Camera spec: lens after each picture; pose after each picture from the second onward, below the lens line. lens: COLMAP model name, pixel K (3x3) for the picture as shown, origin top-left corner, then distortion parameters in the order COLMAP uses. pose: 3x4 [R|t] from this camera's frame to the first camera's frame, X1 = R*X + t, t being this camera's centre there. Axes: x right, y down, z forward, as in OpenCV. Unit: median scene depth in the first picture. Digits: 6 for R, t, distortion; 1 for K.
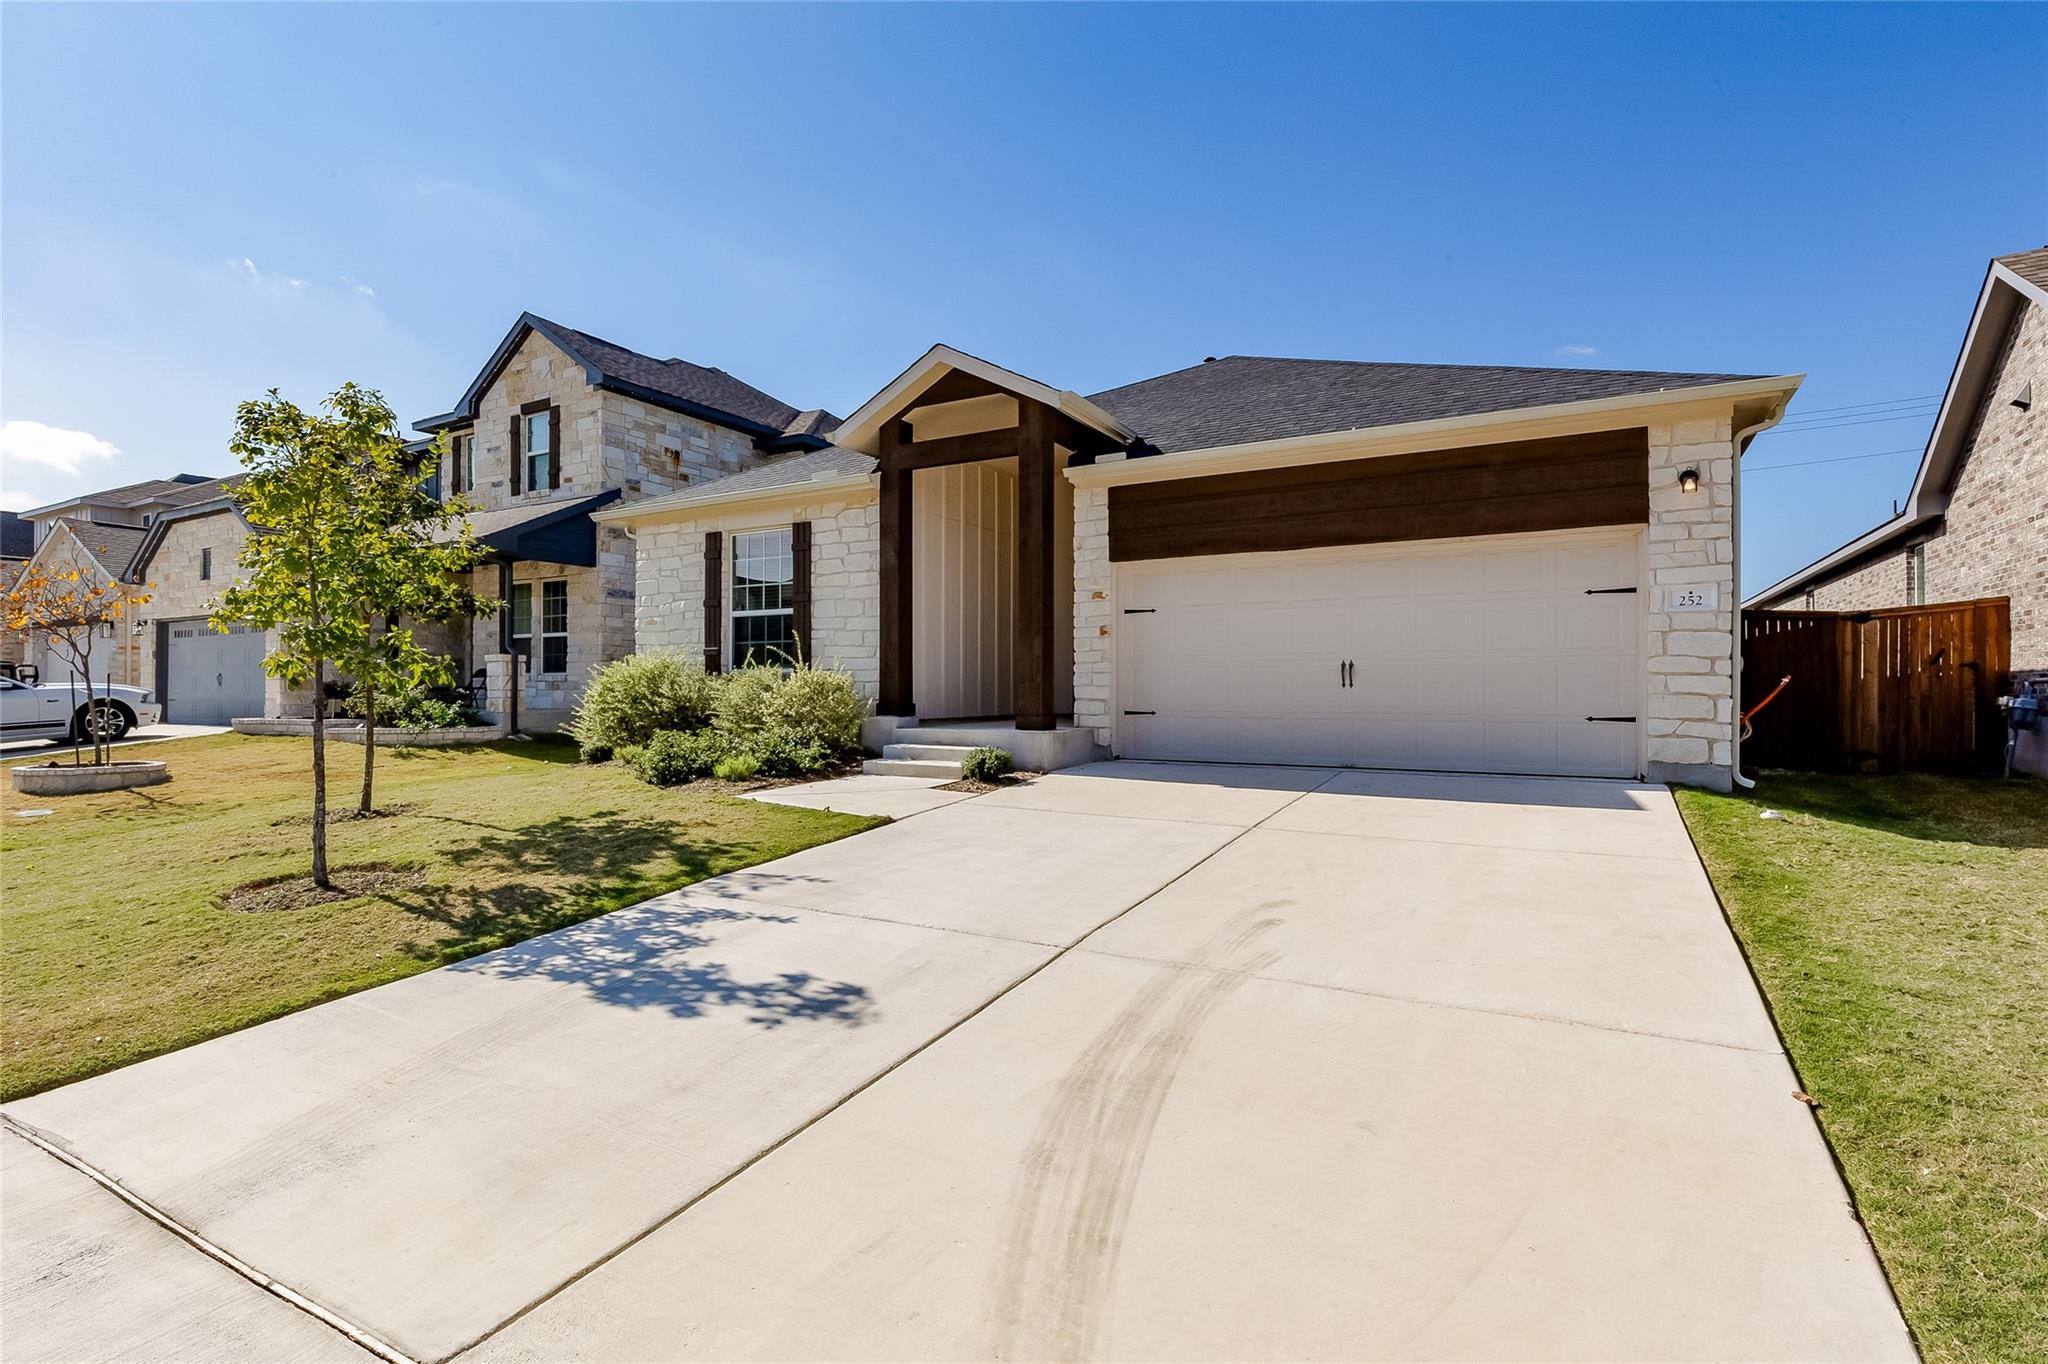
lens RADIAL K [[924.4, 0, 1025.4], [0, 924.4, 686.6], [0, 0, 1]] dist [0.002499, -0.000064]
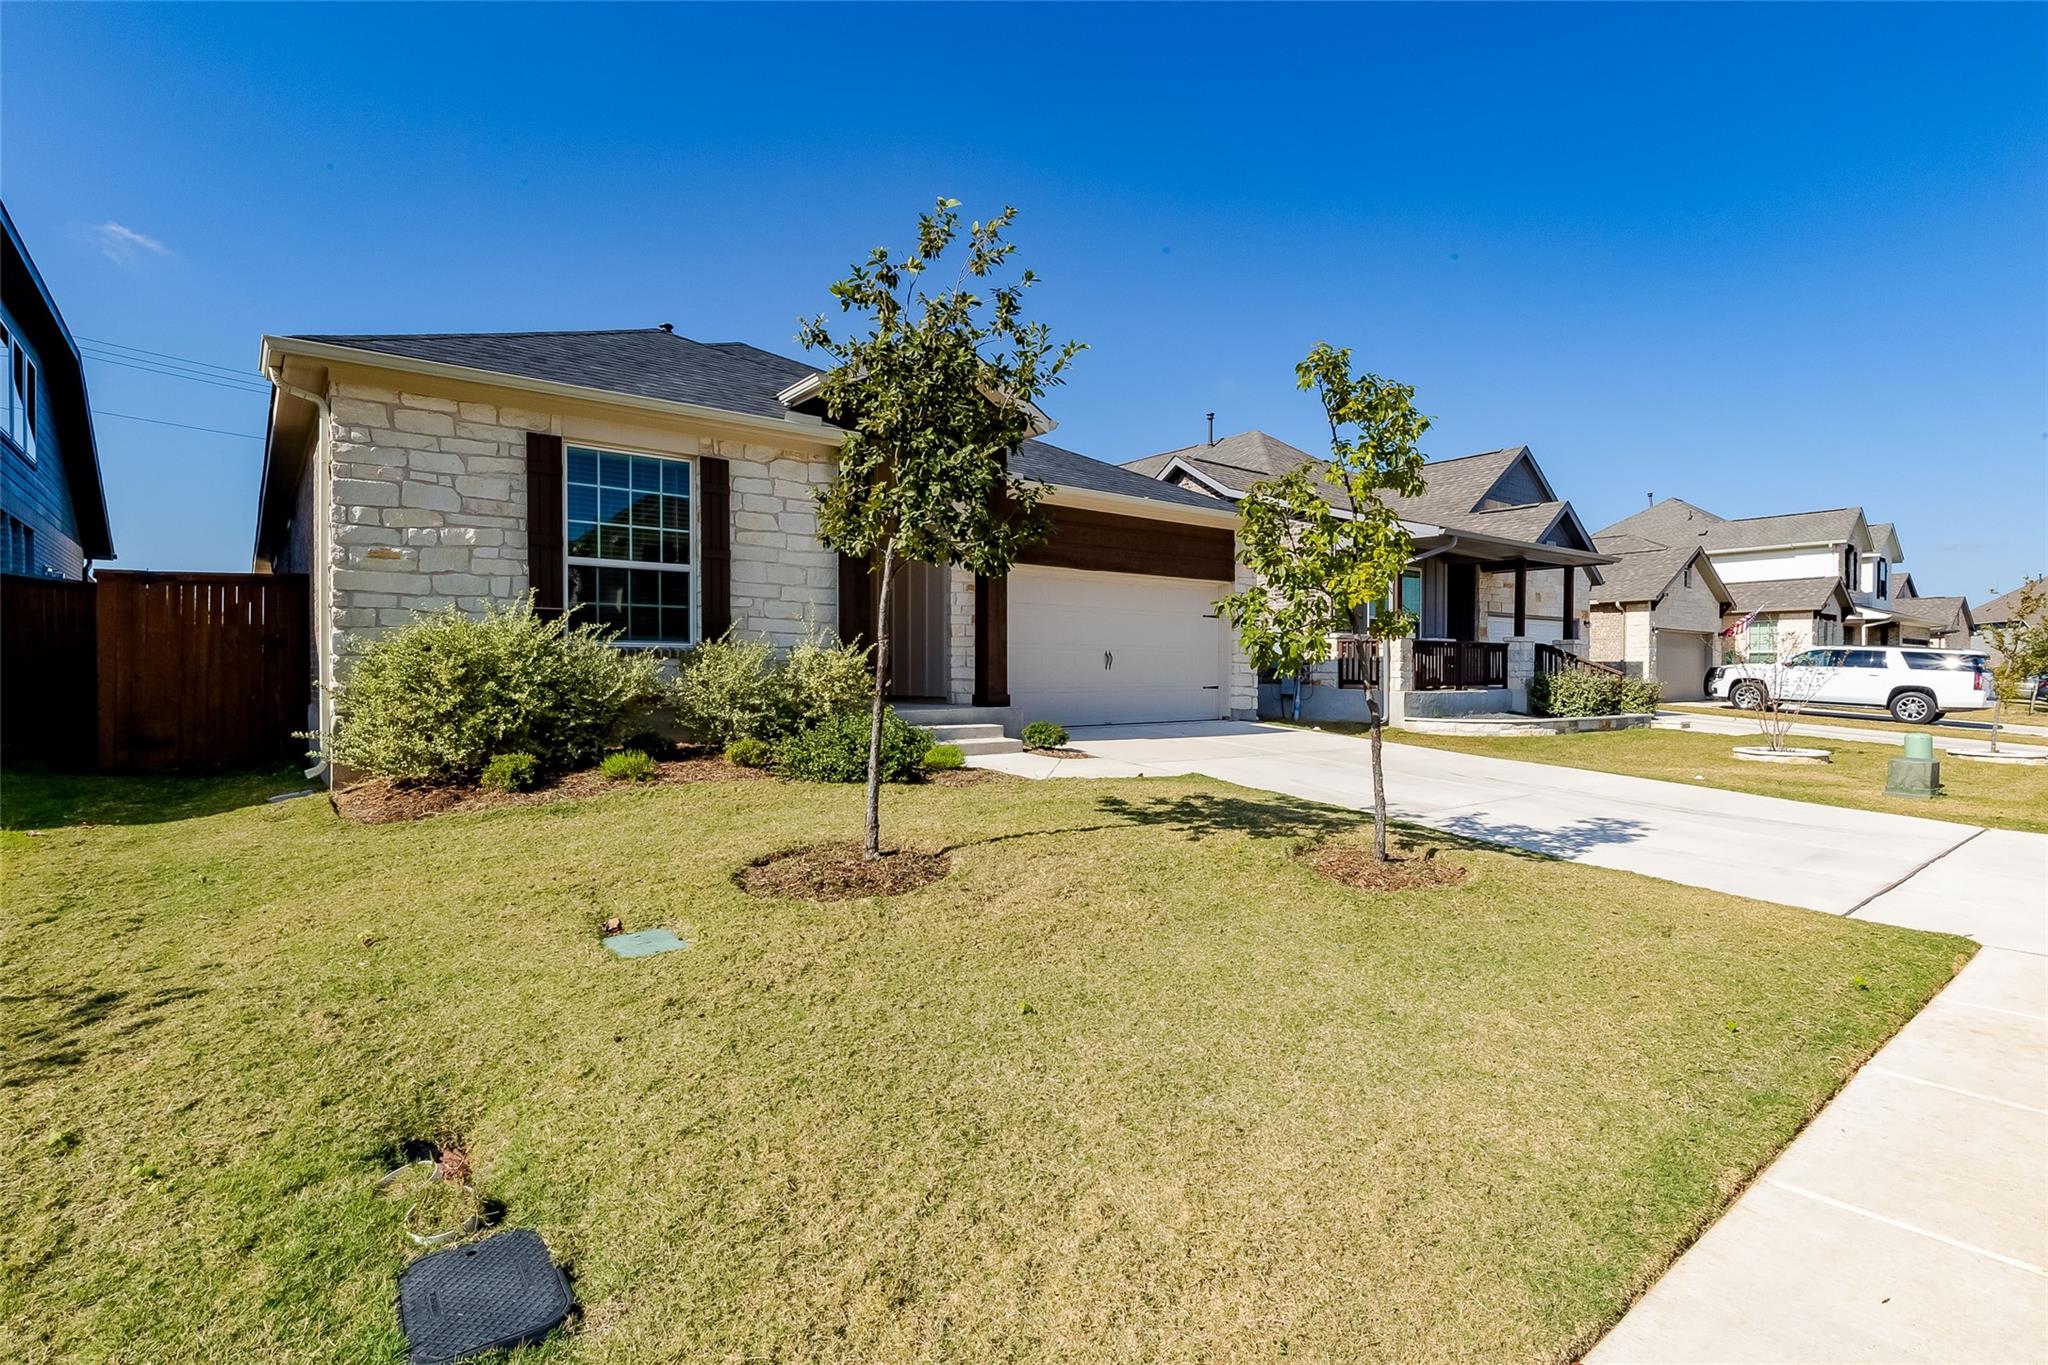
lens RADIAL K [[924.4, 0, 1025.4], [0, 924.4, 687.1], [0, 0, 1]] dist [0.002499, -0.000064]
pose [[0.410361, -0.013403, 0.911824, -0.906201], [-0.002856, 0.999868, 0.015983, 0.005157], [-0.911919, -0.009163, 0.410269, 0.454524]]
